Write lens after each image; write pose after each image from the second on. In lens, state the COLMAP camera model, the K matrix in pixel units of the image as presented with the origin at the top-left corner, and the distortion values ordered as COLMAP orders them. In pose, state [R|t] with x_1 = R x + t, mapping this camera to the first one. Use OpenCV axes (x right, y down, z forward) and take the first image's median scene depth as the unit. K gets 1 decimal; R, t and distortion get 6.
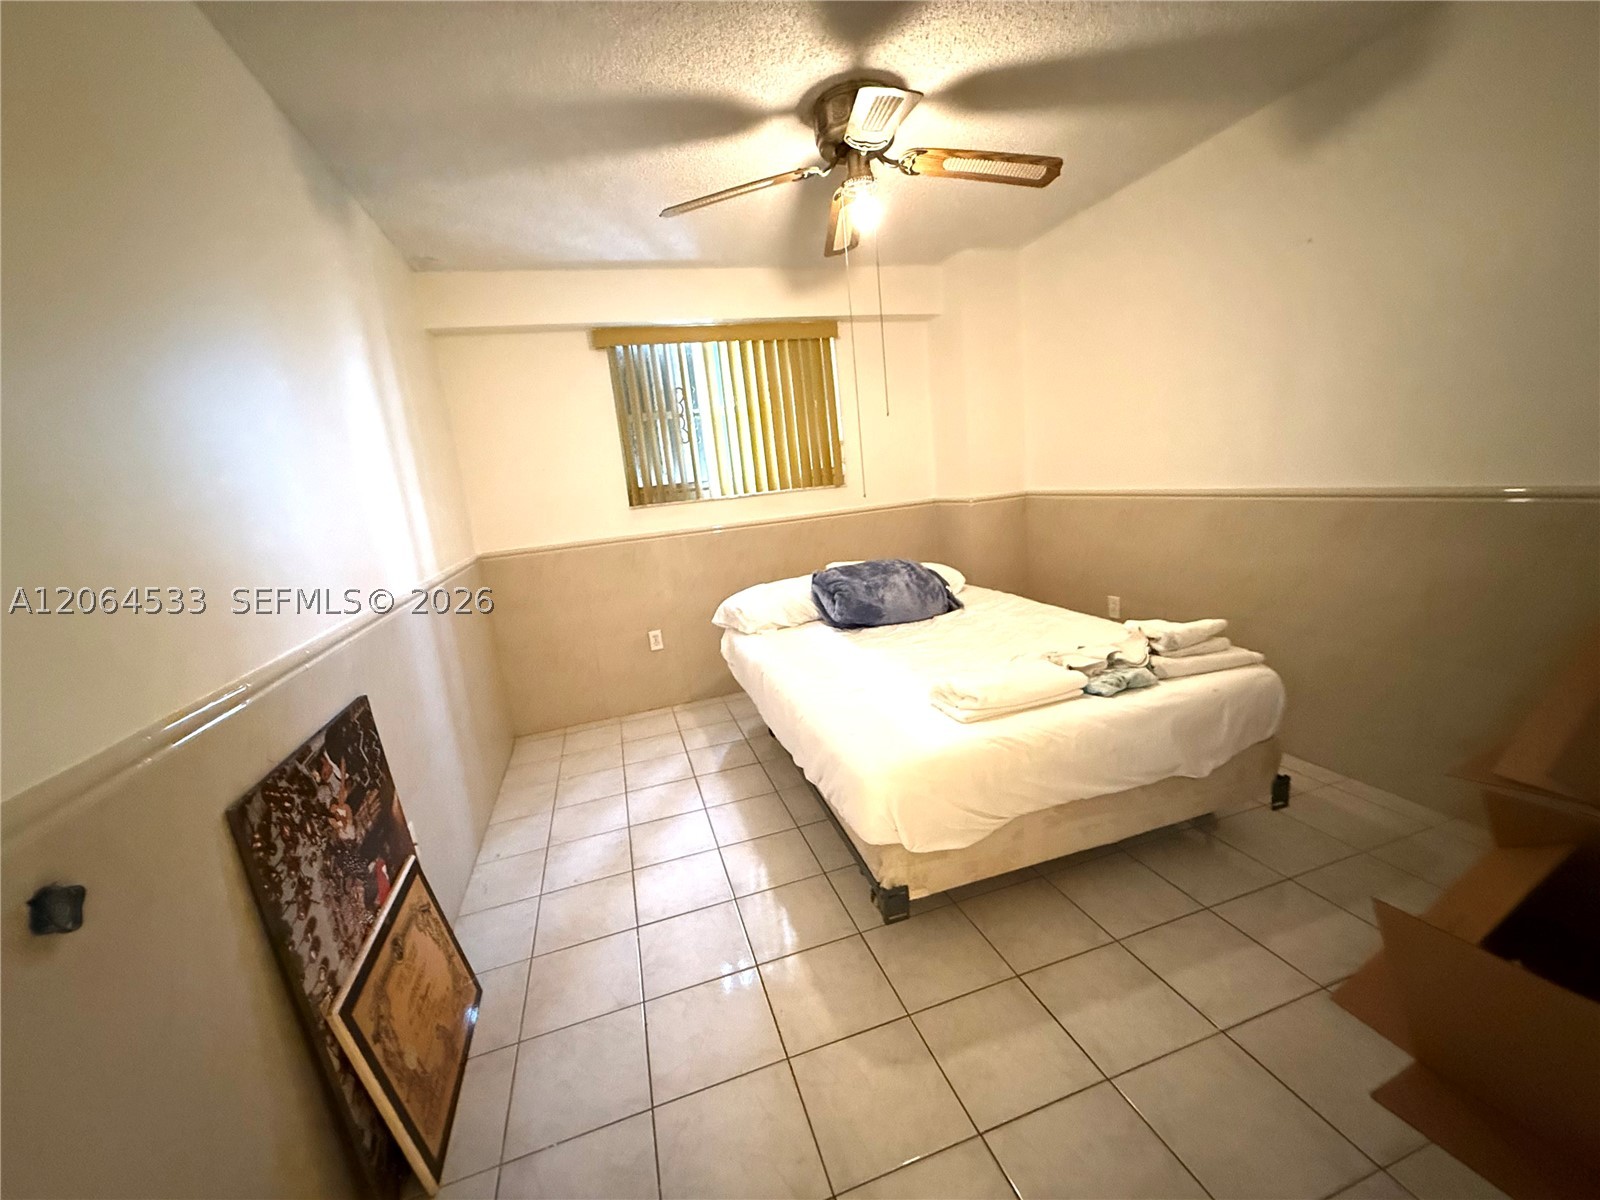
lens RADIAL K [[639.3, 0, 801.5], [0, 639.3, 597.7], [0, 0, 1]] dist [-0.000057, 0.000267]
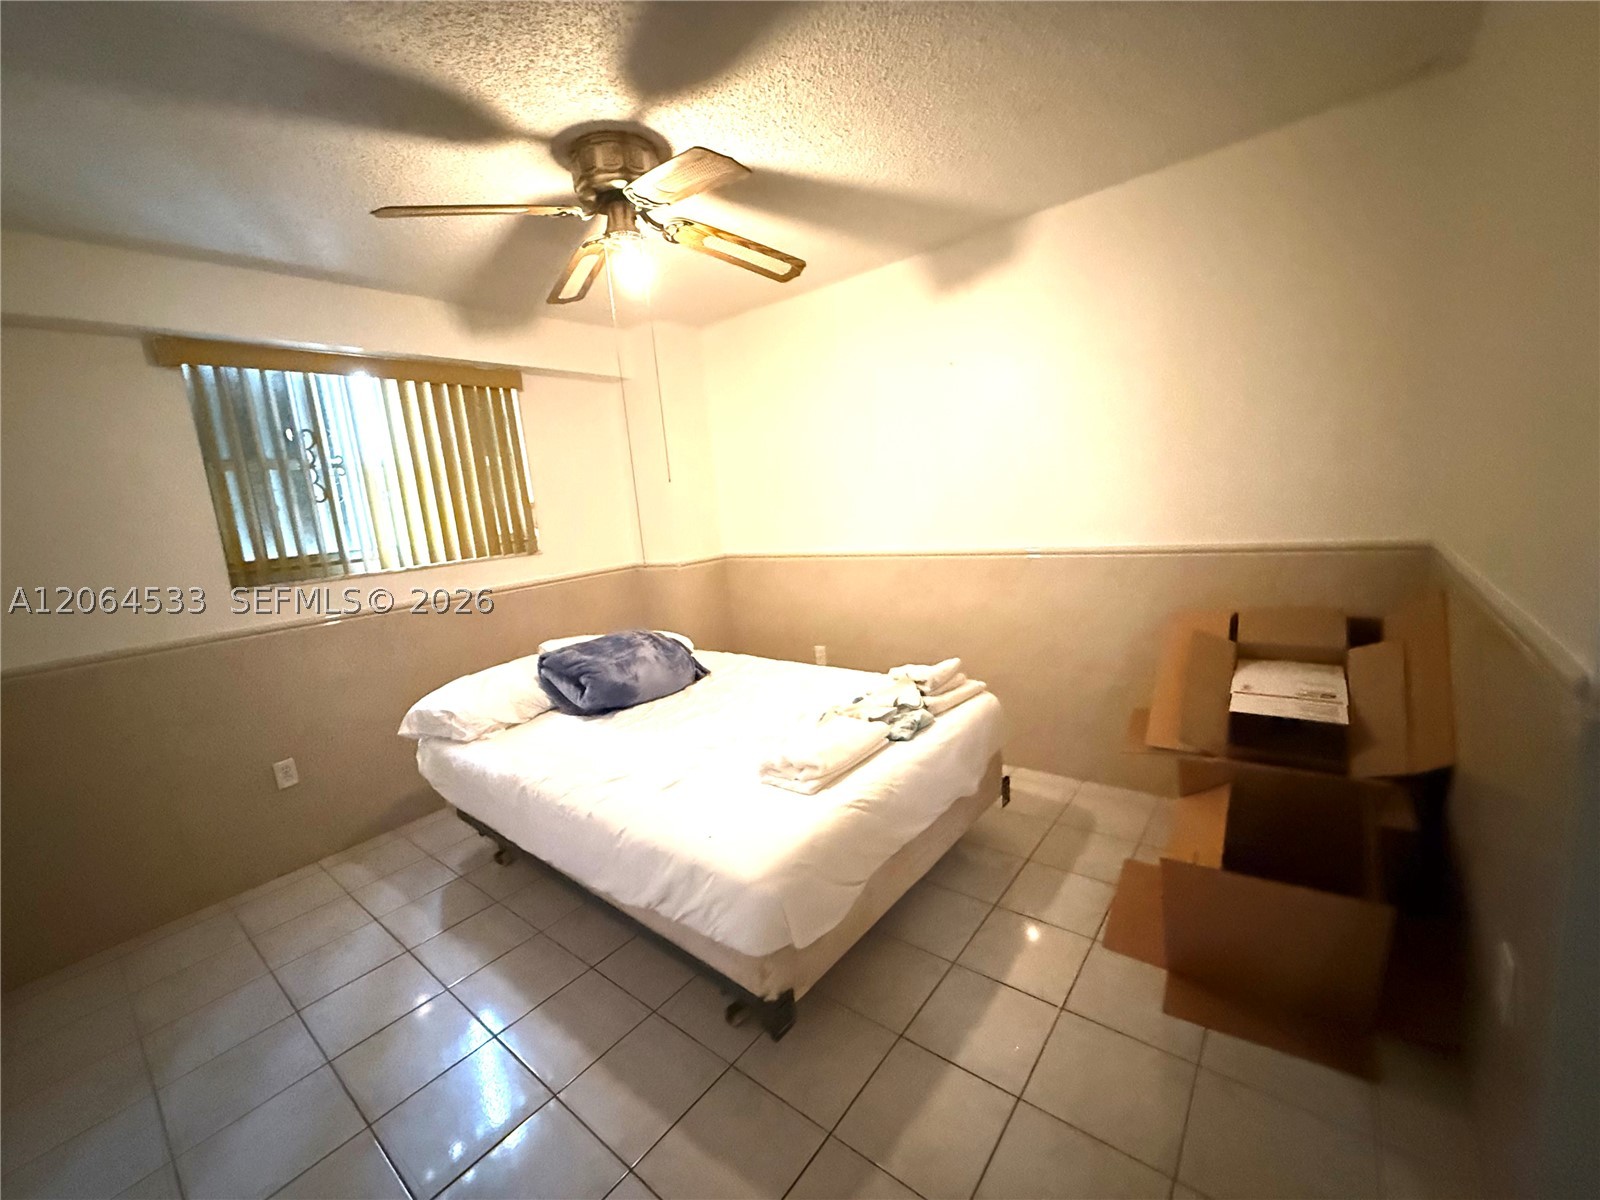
lens RADIAL K [[639.3, 0, 800.6], [0, 639.3, 599.0], [0, 0, 1]] dist [-0.000057, 0.000267]
pose [[0.832112, -0.061910, 0.551141, -0.174164], [0.111054, 0.992223, -0.056212, -0.029915], [-0.543375, 0.107981, 0.832517, 0.098640]]
